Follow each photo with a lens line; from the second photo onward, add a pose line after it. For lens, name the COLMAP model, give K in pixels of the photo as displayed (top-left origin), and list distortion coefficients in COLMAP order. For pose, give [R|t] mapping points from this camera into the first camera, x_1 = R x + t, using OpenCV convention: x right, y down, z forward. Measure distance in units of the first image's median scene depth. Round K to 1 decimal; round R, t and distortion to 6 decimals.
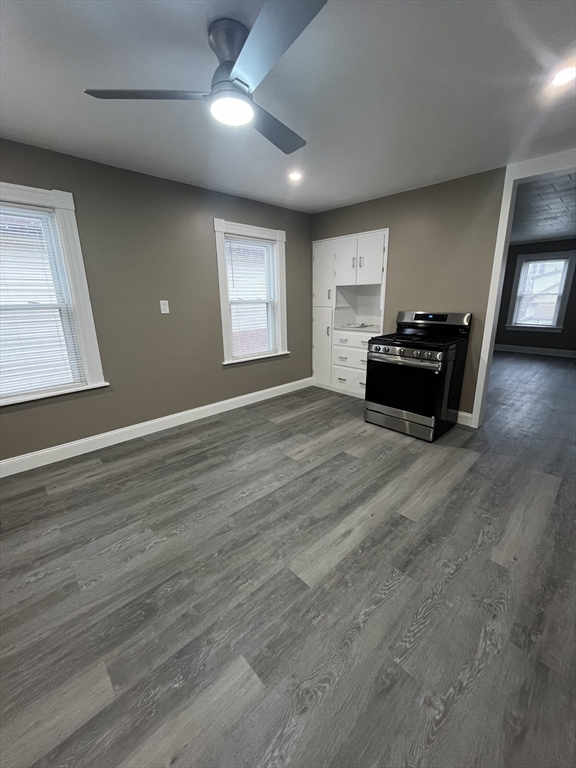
lens RADIAL K [[309.9, 0, 289.9], [0, 309.9, 382.6], [0, 0, 1]] dist [-0.003096, -0.000338]
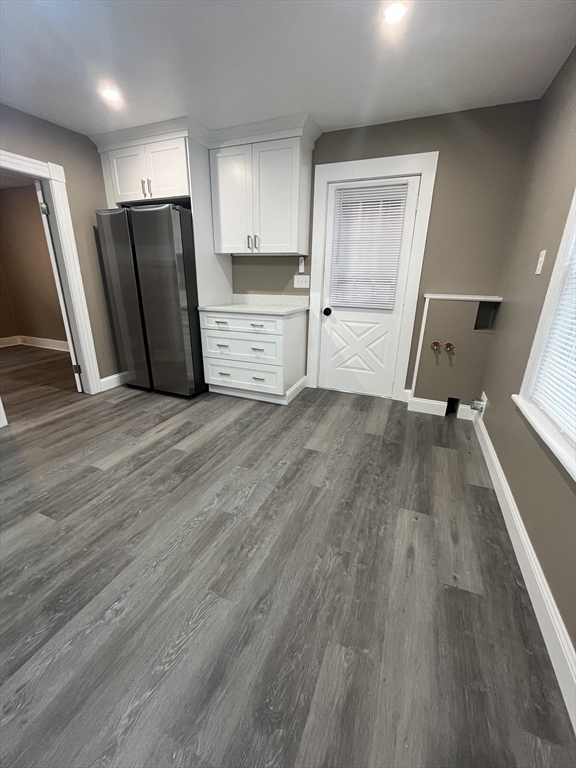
lens RADIAL K [[309.9, 0, 289.9], [0, 309.9, 382.6], [0, 0, 1]] dist [-0.003096, -0.000338]
pose [[-0.916183, 0.124124, -0.381054, -0.320844], [-0.112586, 0.832818, 0.541977, -0.345754], [0.384620, 0.539452, -0.749039, 1.556917]]
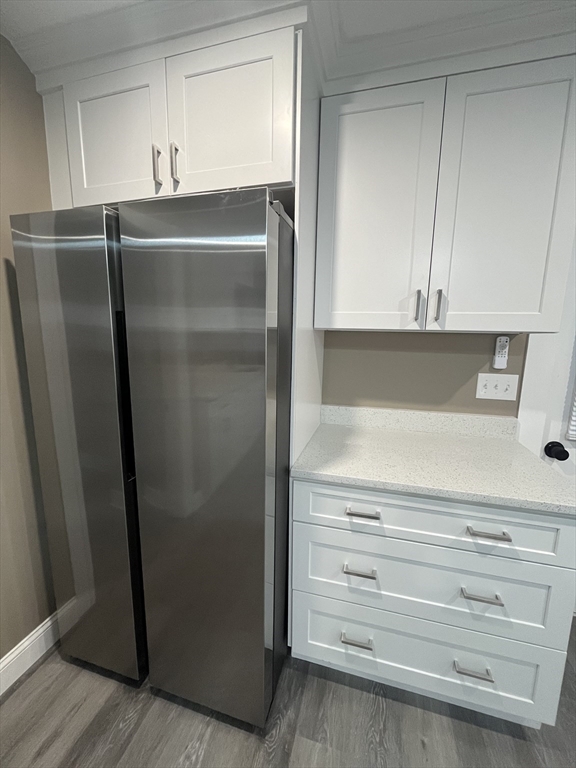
lens RADIAL K [[309.9, 0, 289.9], [0, 309.9, 382.6], [0, 0, 1]] dist [-0.003096, -0.000338]
pose [[-0.861383, 0.074270, -0.502498, -0.254803], [-0.141840, 0.914734, 0.378343, -0.120662], [0.487751, 0.397172, -0.777401, 0.338392]]
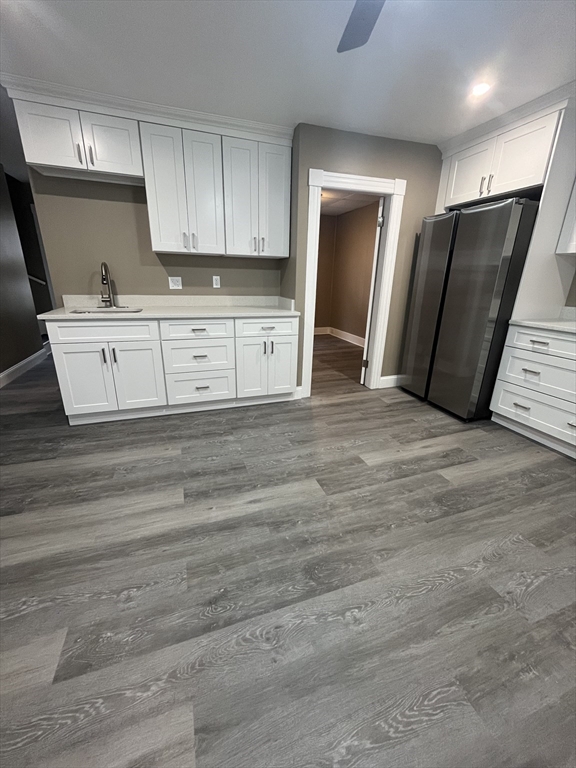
lens RADIAL K [[309.9, 0, 289.9], [0, 309.9, 382.6], [0, 0, 1]] dist [-0.003096, -0.000338]
pose [[-0.912413, -0.141218, 0.384136, -0.230612], [0.096614, 0.837740, 0.537455, -0.326161], [-0.397705, 0.527493, -0.750721, 1.470078]]
